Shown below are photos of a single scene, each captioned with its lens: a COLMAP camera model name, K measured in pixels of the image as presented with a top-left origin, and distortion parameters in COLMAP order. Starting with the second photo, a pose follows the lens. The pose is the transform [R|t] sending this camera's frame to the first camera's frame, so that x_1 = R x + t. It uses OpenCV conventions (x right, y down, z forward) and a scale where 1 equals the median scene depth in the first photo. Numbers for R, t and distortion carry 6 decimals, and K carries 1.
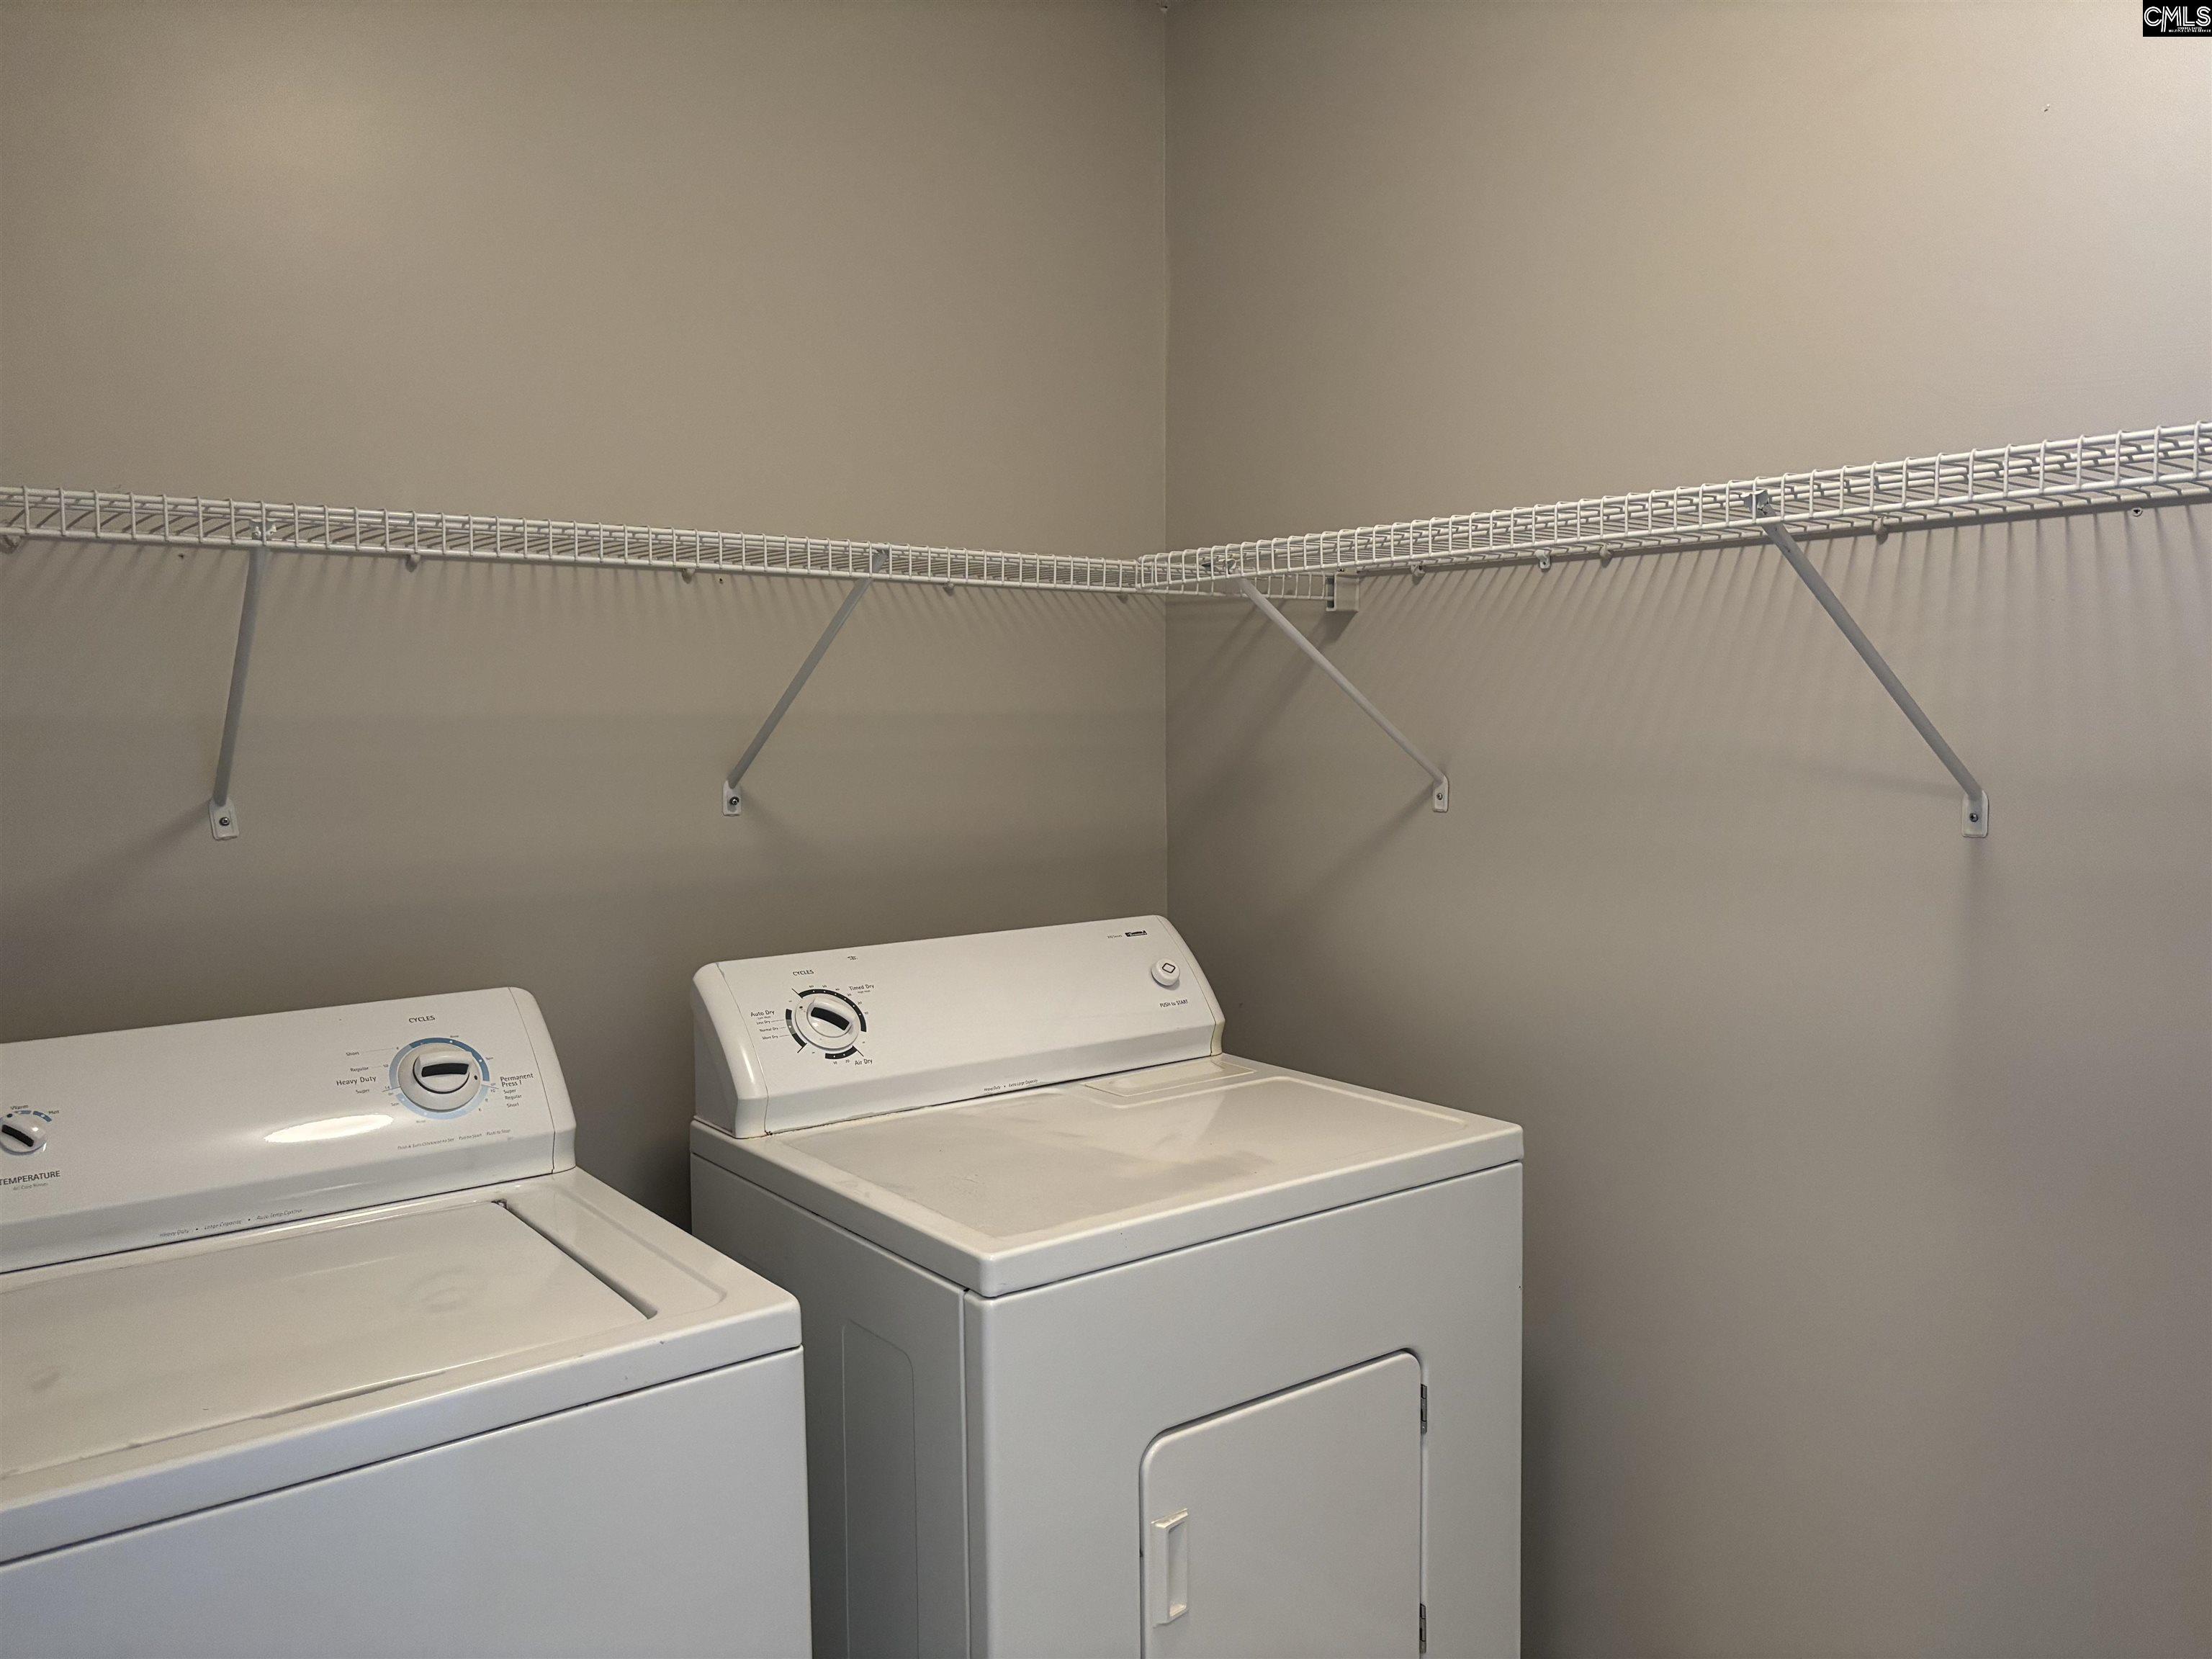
lens RADIAL K [[1662.9, 0, 1106.0], [0, 1662.9, 829.5], [0, 0, 1]] dist [0.042933, -0.056124]
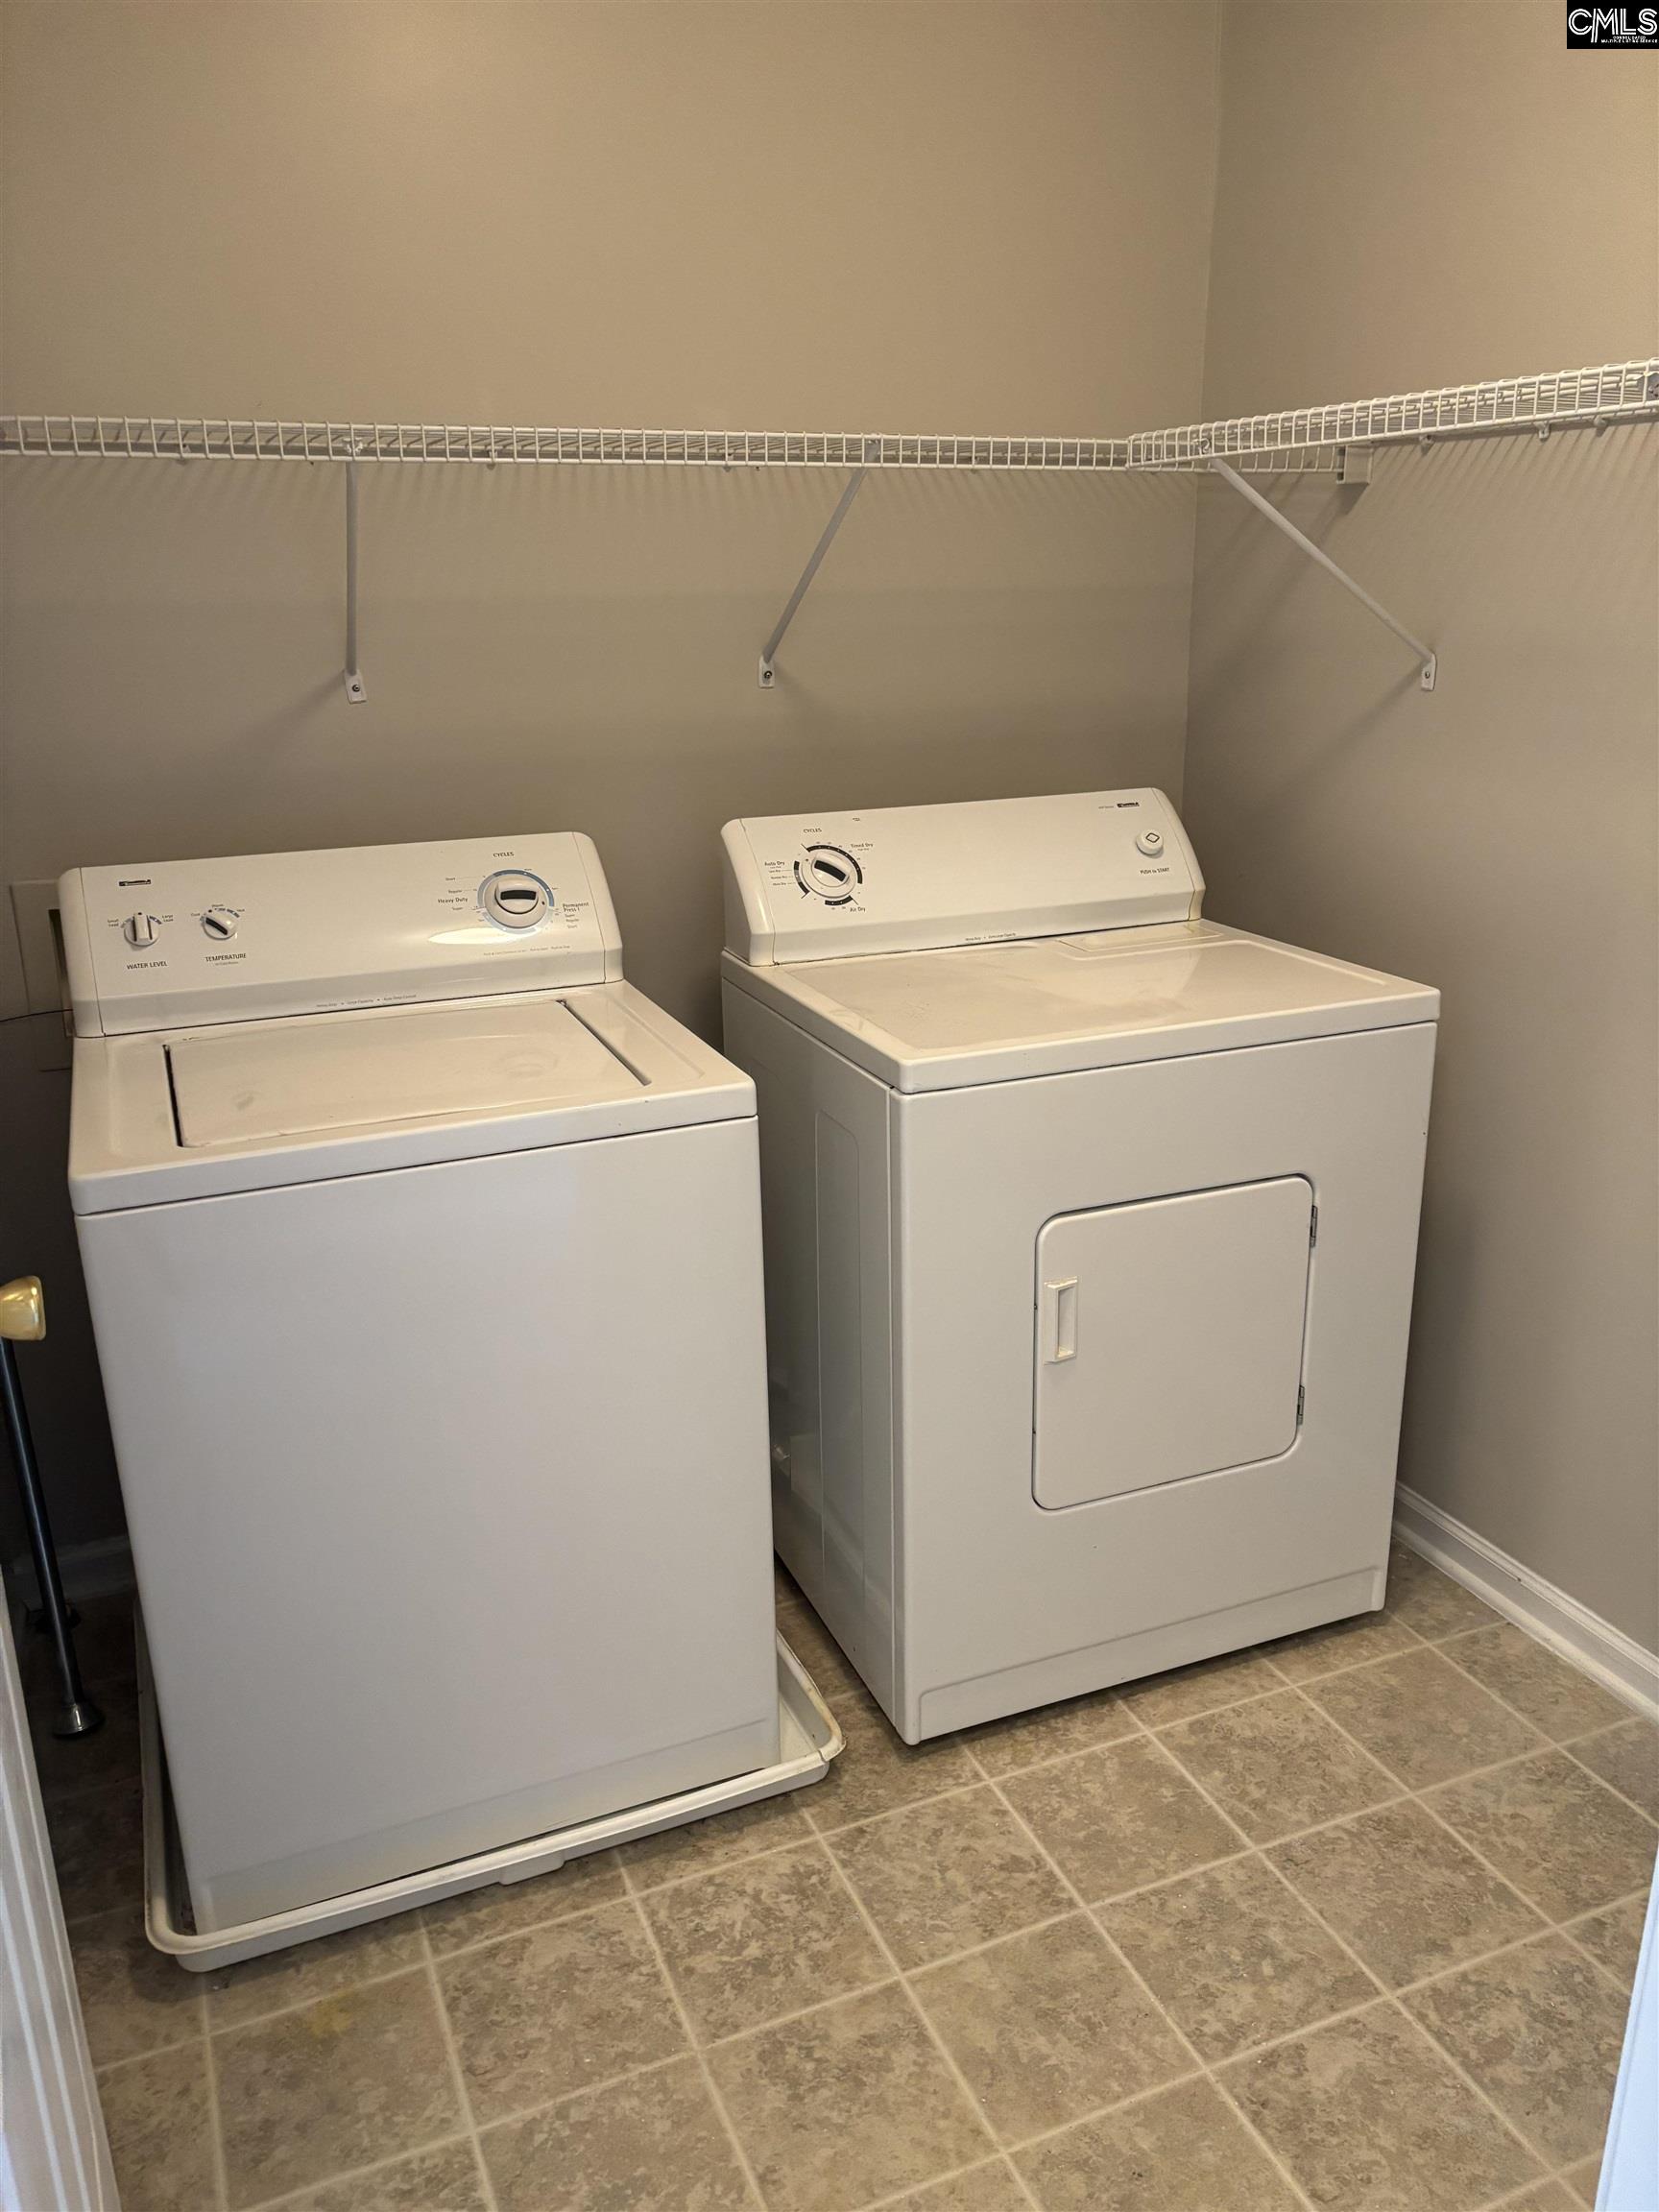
lens RADIAL K [[1662.9, 0, 829.5], [0, 1662.9, 1106.0], [0, 0, 1]] dist [0.042933, -0.056124]
pose [[0.965674, 0.074166, -0.248945, 0.141618], [-0.013005, 0.970975, 0.238828, -0.004348], [0.259433, -0.227392, 0.938609, -0.138862]]
